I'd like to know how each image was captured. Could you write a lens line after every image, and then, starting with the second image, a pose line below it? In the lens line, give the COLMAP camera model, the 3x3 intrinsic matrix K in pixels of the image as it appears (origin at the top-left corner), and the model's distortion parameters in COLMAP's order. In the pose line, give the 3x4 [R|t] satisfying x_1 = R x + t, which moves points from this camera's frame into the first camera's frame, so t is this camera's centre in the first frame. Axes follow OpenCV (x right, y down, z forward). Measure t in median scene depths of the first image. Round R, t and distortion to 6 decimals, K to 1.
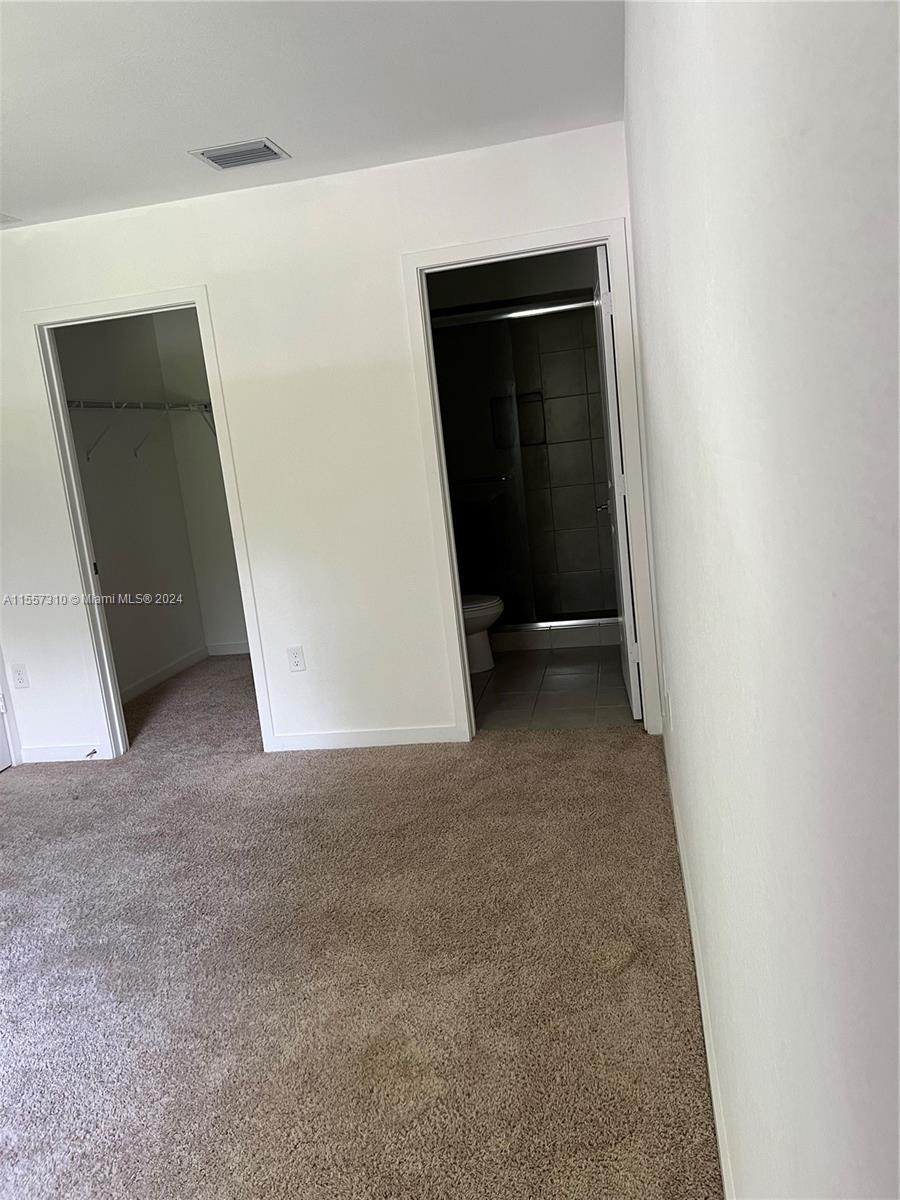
lens RADIAL K [[909.6, 0, 448.8], [0, 909.6, 595.8], [0, 0, 1]] dist [0.054776, -0.002738]
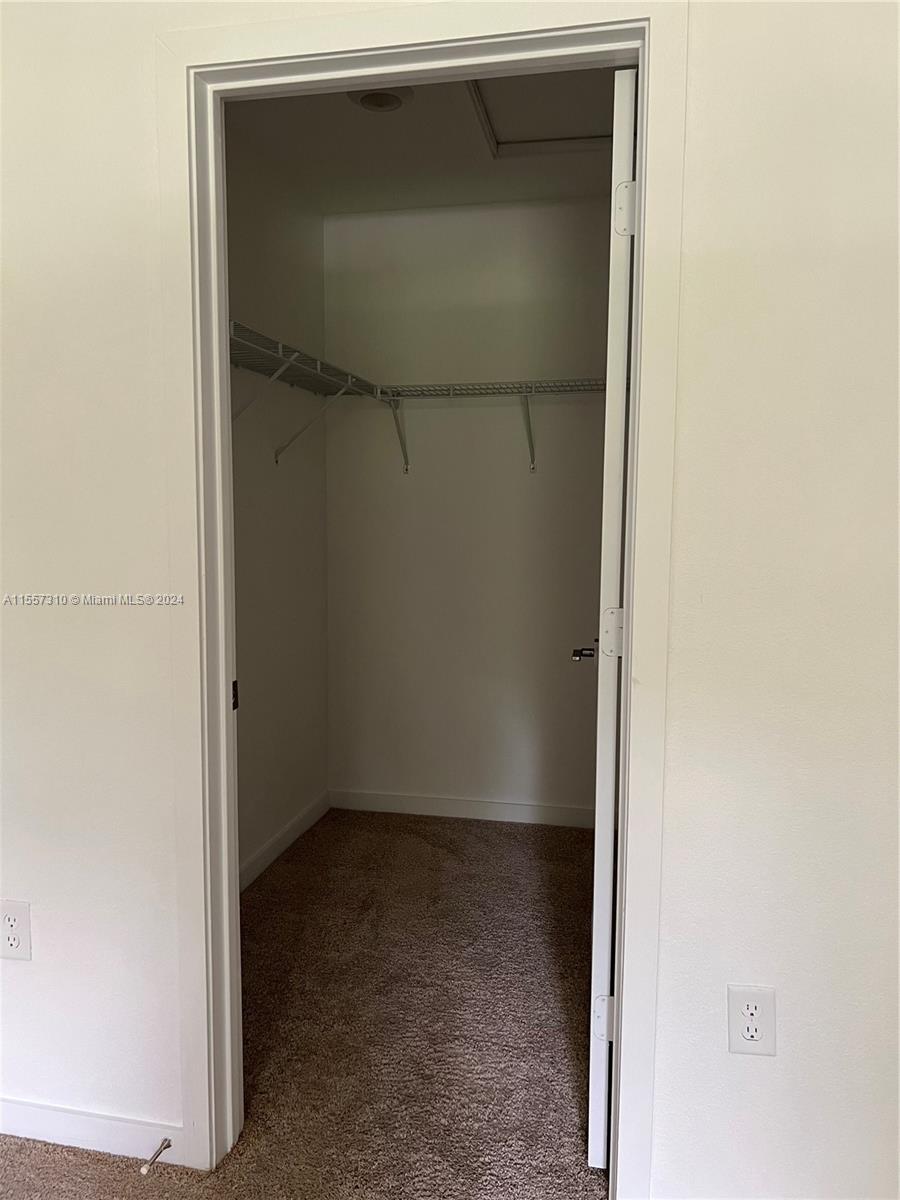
lens RADIAL K [[909.6, 0, 450.7], [0, 909.6, 604.2], [0, 0, 1]] dist [0.054776, -0.002738]
pose [[0.992766, 0.118121, -0.021525, -0.283024], [-0.119223, 0.991030, -0.060377, -0.057107], [0.014200, 0.062507, 0.997944, 0.583084]]
